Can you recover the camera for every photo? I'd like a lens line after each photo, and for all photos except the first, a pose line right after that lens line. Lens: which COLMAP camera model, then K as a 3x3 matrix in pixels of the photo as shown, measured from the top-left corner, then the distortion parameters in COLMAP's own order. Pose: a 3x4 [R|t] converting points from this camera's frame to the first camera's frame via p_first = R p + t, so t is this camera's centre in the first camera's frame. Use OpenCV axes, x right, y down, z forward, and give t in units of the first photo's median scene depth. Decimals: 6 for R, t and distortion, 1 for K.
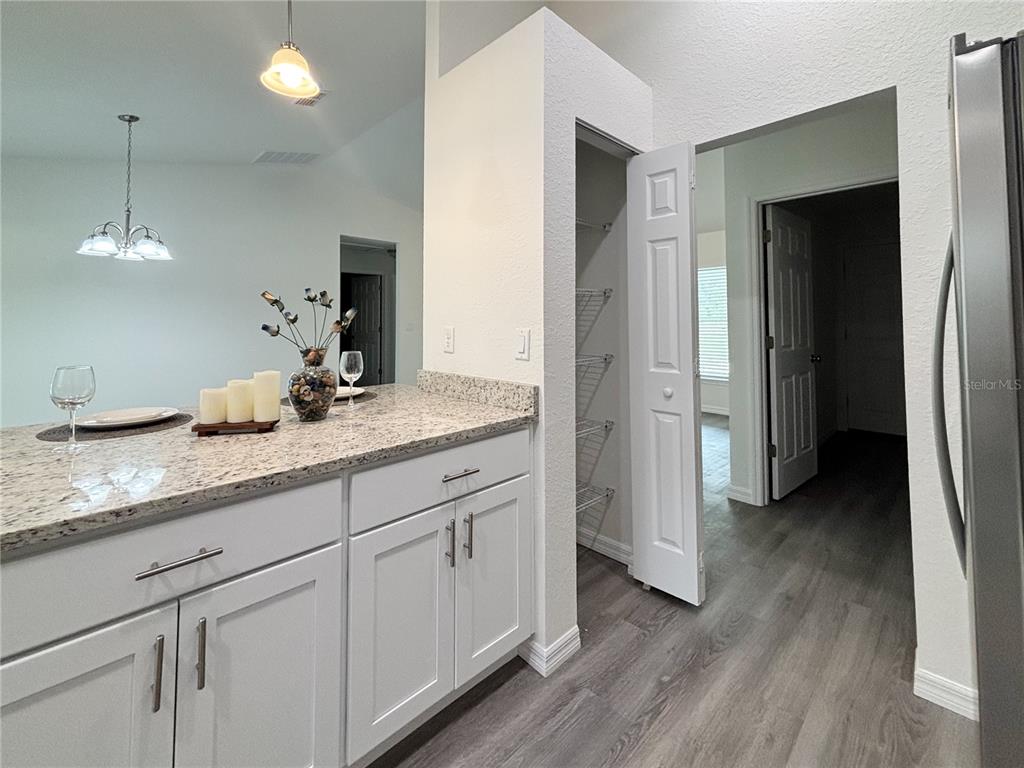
lens RADIAL K [[438.5, 0, 512.0], [0, 438.5, 384.0], [0, 0, 1]] dist [0.003653, -0.000085]
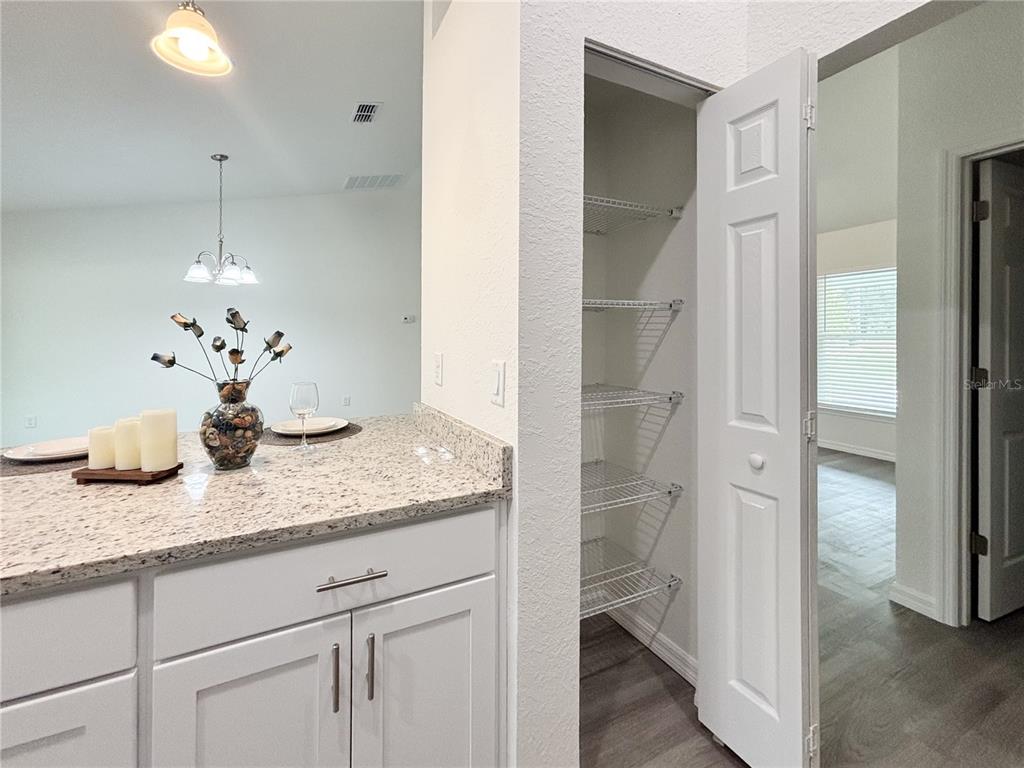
lens RADIAL K [[408.0, 0, 512.0], [0, 408.0, 384.0], [0, 0, 1]] dist [-0.015645, 0.009260]
pose [[0.943708, 0.043720, -0.327878, 0.249403], [-0.049614, 0.998722, -0.009628, -0.081406], [0.327038, 0.025353, 0.944671, 0.391744]]
